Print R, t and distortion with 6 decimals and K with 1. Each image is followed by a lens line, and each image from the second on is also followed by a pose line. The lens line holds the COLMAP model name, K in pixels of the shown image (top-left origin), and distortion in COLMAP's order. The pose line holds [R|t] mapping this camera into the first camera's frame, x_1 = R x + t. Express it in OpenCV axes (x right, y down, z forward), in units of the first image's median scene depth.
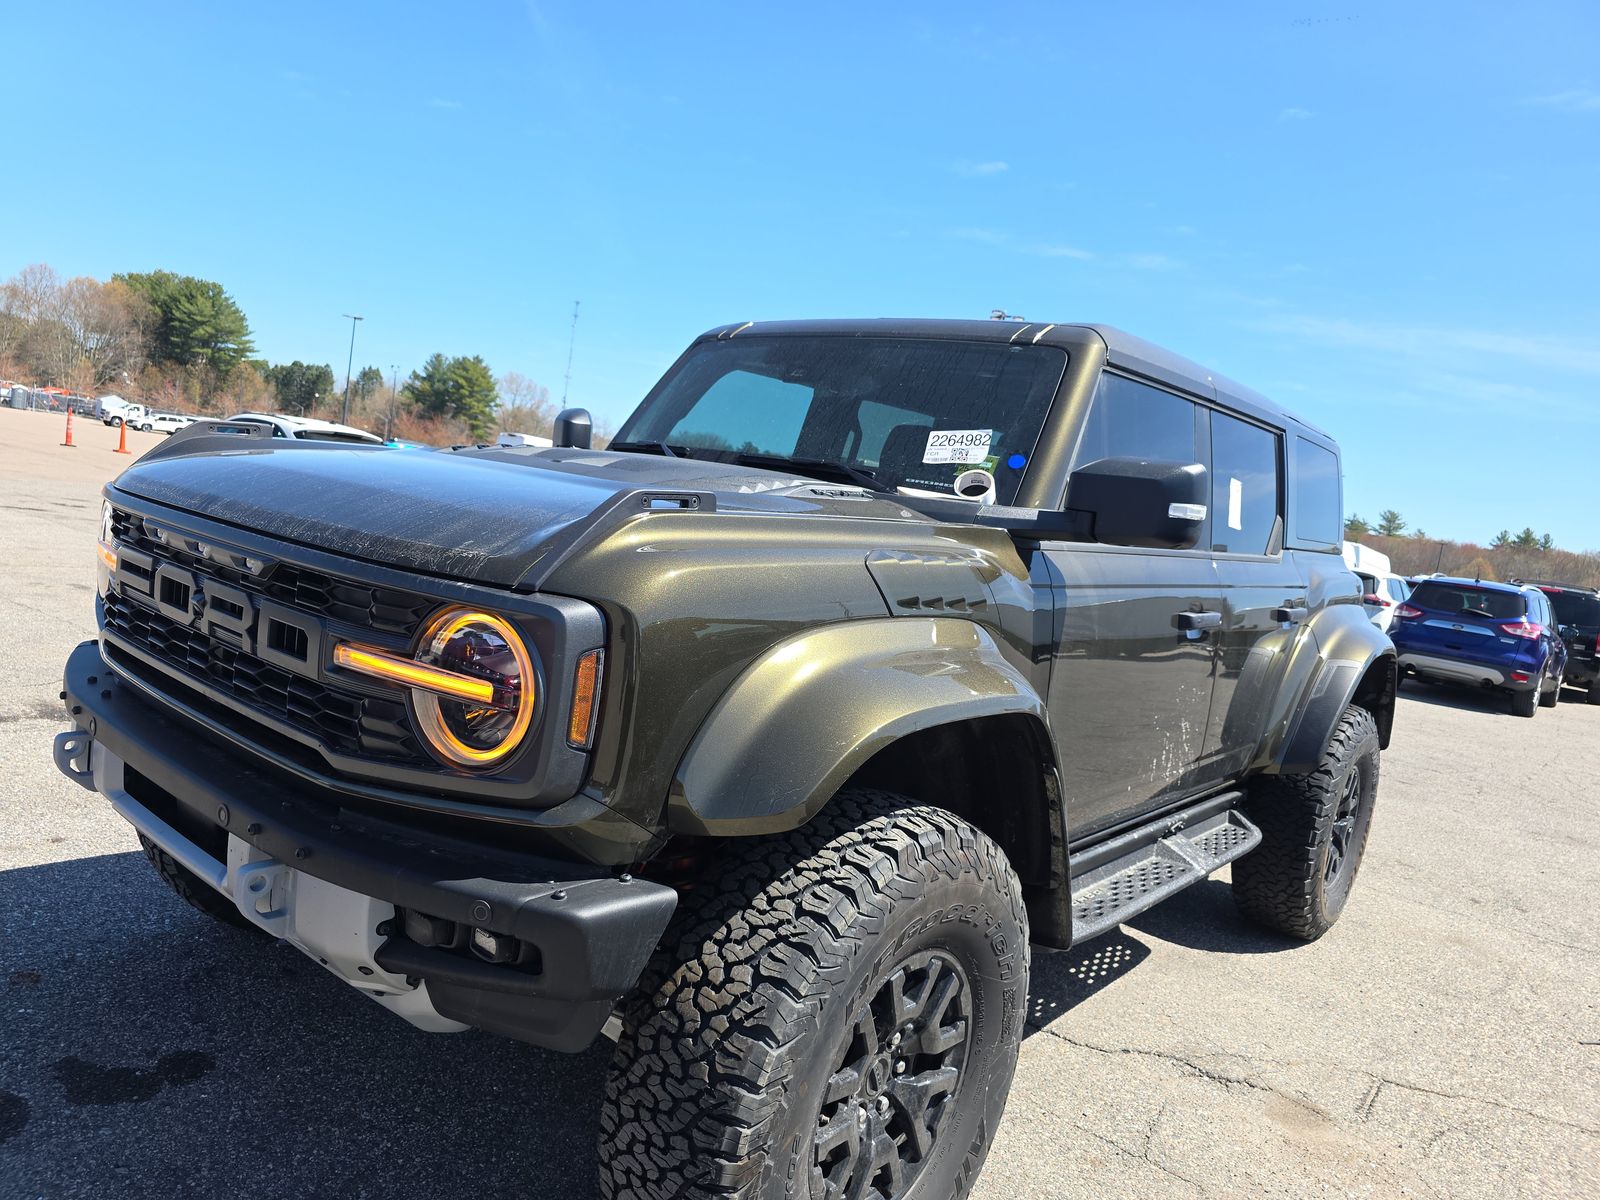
lens RADIAL K [[1071.5, 0, 808.3], [0, 1071.5, 602.3], [0, 0, 1]] dist [0.046355, -0.045189]
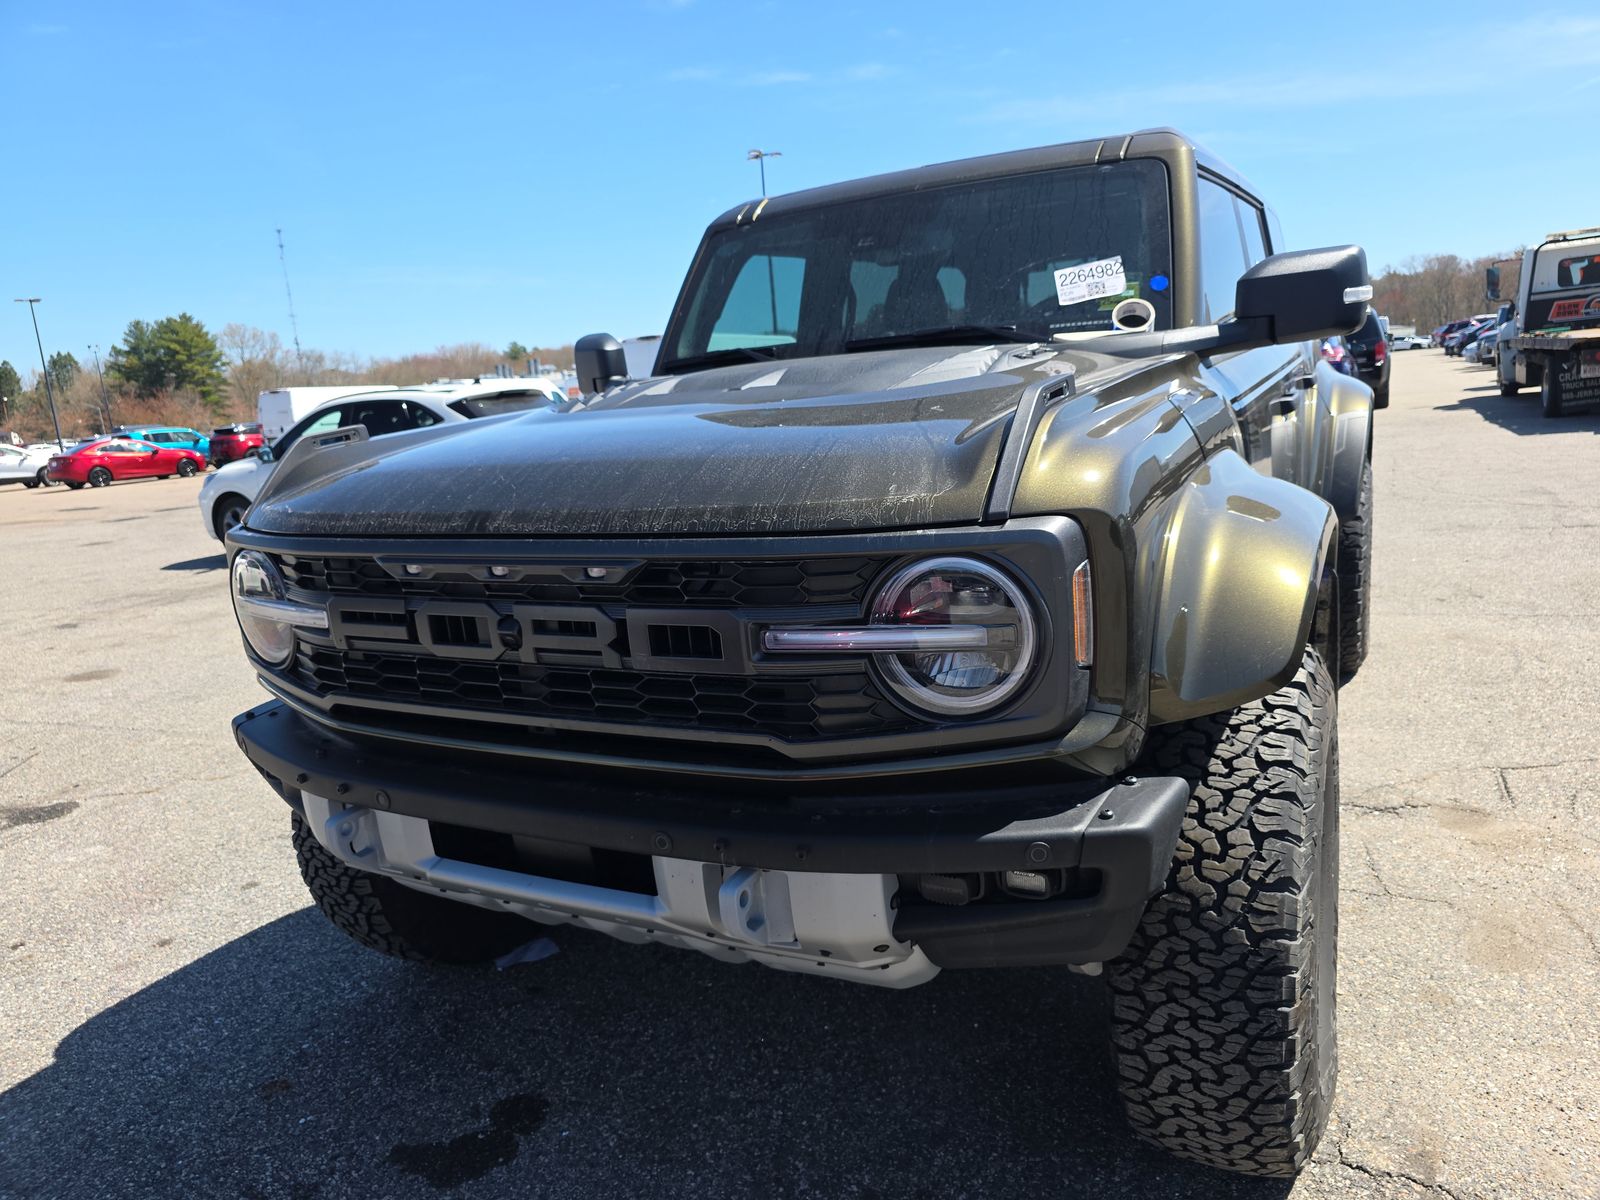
lens RADIAL K [[1071.5, 0, 808.3], [0, 1071.5, 602.3], [0, 0, 1]] dist [0.046355, -0.045189]
pose [[0.951334, -0.260495, 0.164636, -0.504011], [0.238317, 0.960624, 0.142855, -0.097669], [-0.195366, -0.096667, 0.975955, 0.101872]]
